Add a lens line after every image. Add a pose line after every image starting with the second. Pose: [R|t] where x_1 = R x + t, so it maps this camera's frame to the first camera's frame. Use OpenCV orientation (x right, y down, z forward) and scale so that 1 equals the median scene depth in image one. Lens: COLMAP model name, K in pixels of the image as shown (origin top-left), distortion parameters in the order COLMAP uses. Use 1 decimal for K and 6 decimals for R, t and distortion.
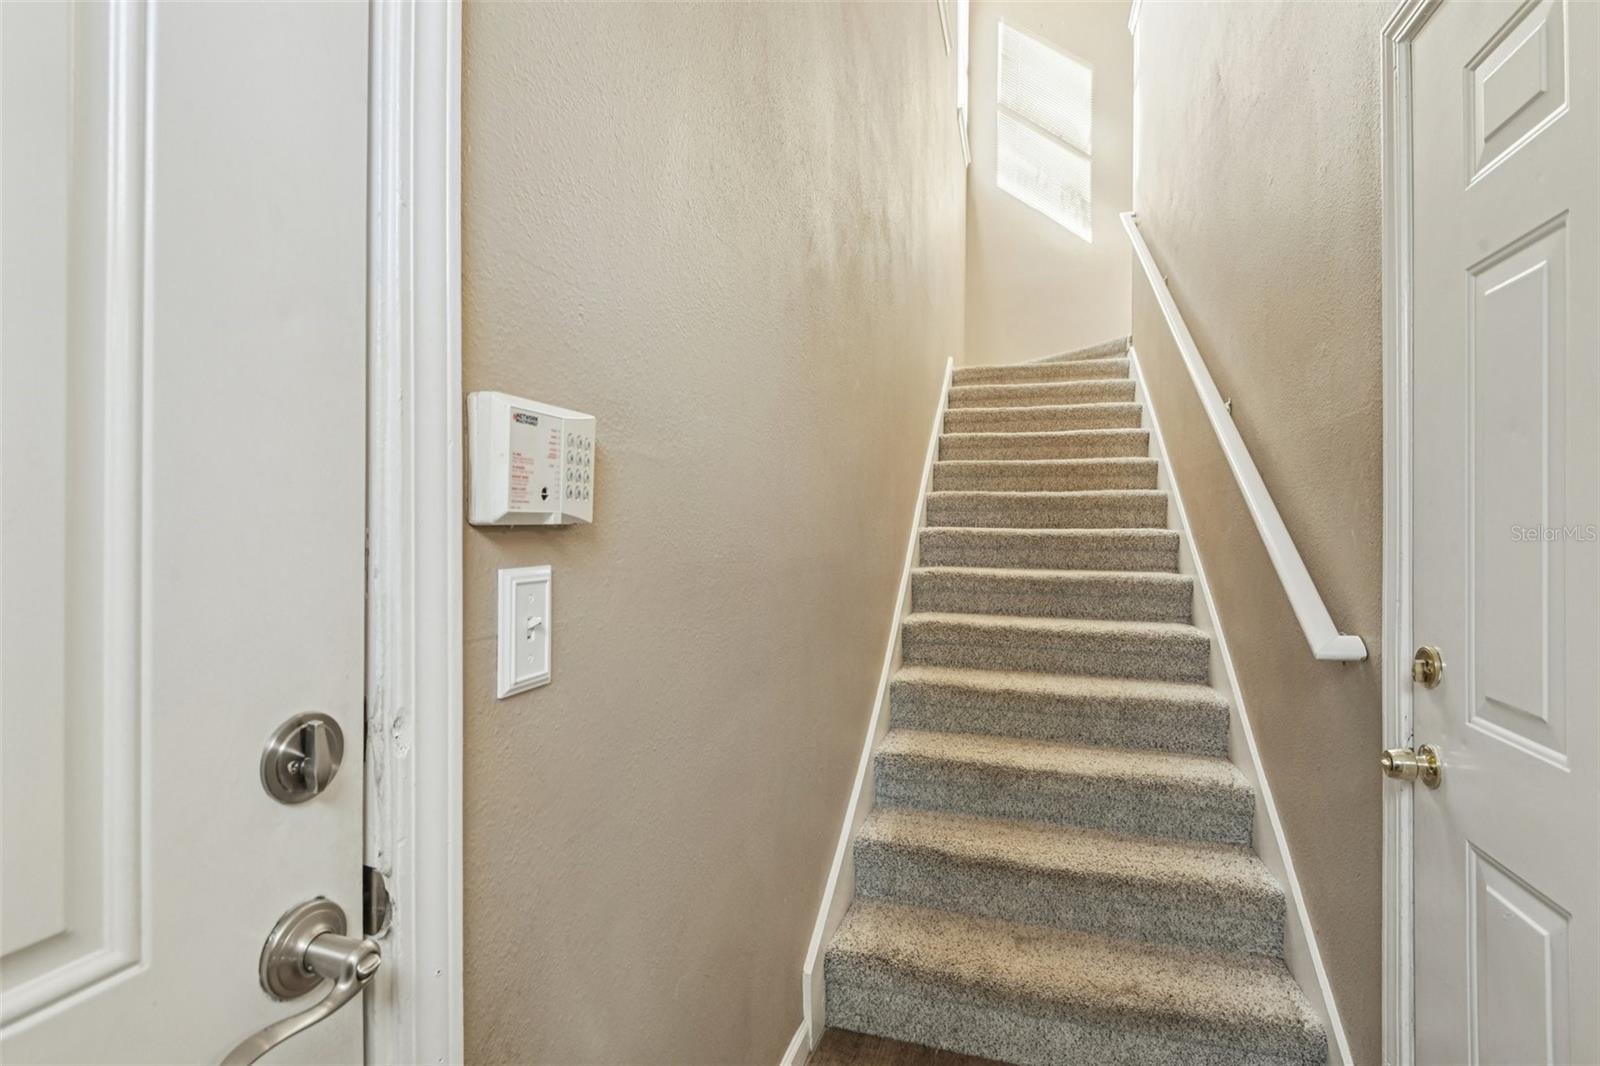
lens RADIAL K [[755.3, 0, 798.1], [0, 755.3, 520.7], [0, 0, 1]] dist [0.005581, 0.001027]
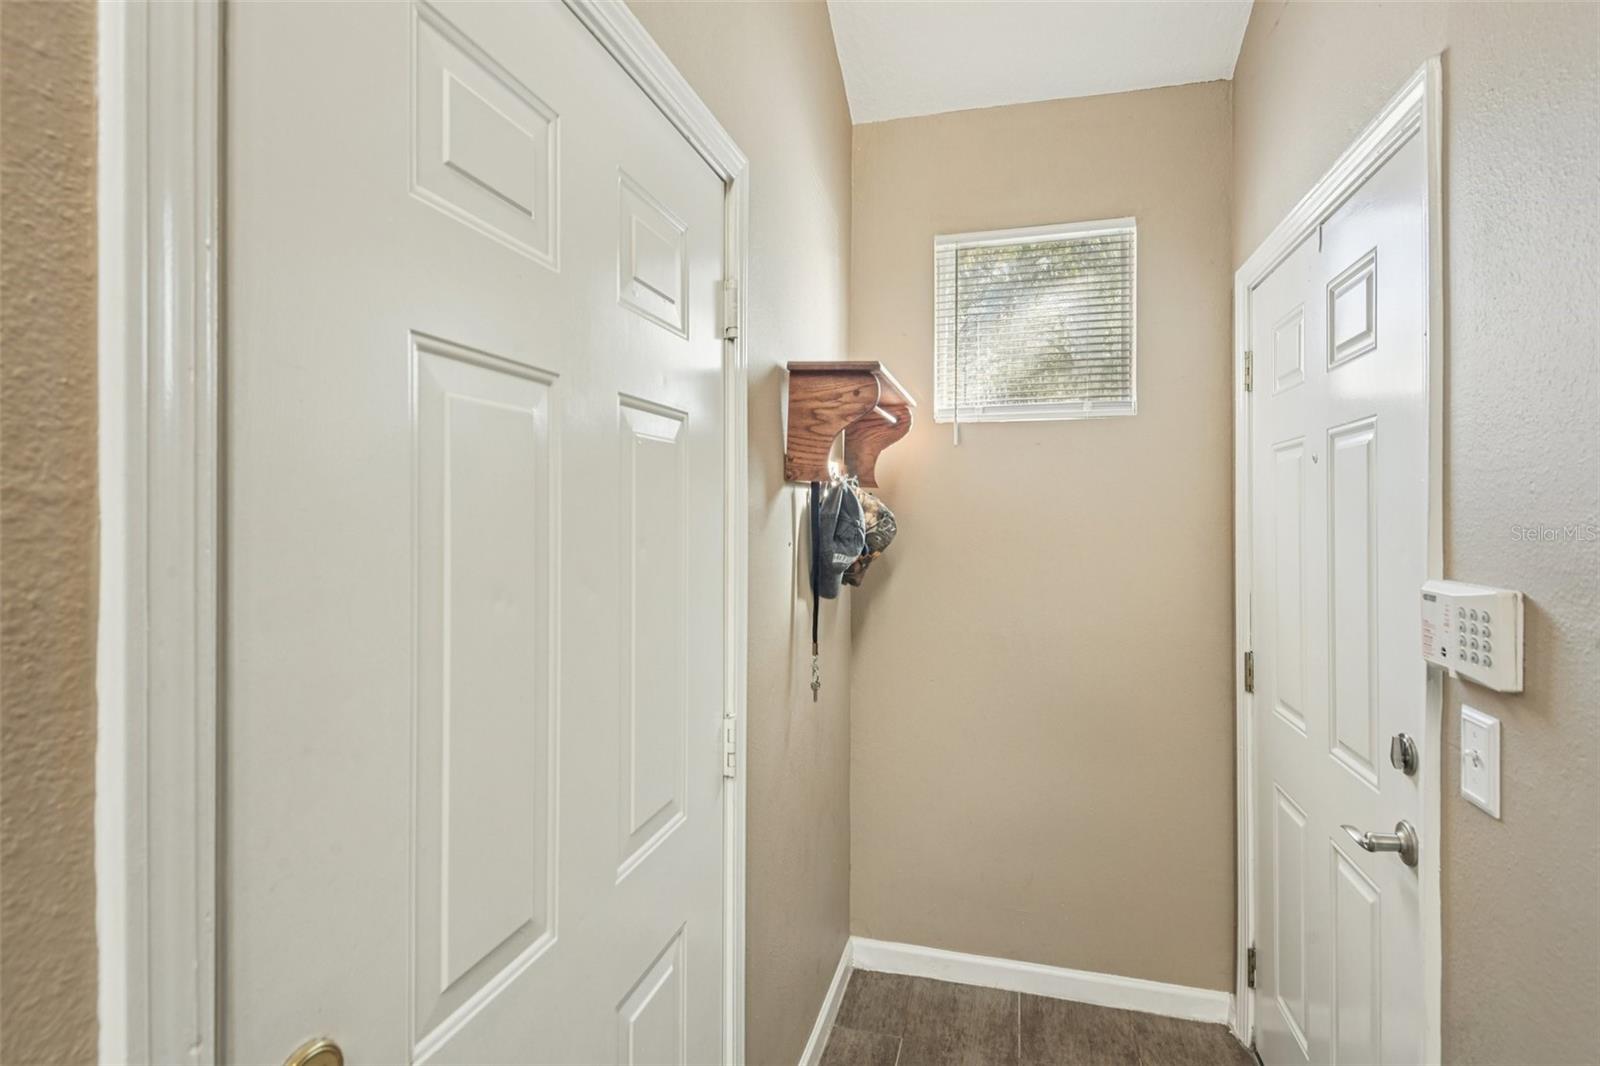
lens RADIAL K [[755.3, 0, 802.5], [0, 755.3, 518.0], [0, 0, 1]] dist [0.005581, 0.001027]
pose [[-0.999872, -0.009066, -0.013190, 0.776075], [-0.009100, 0.999956, 0.002458, -0.250504], [0.013168, 0.002577, -0.999910, 2.186161]]
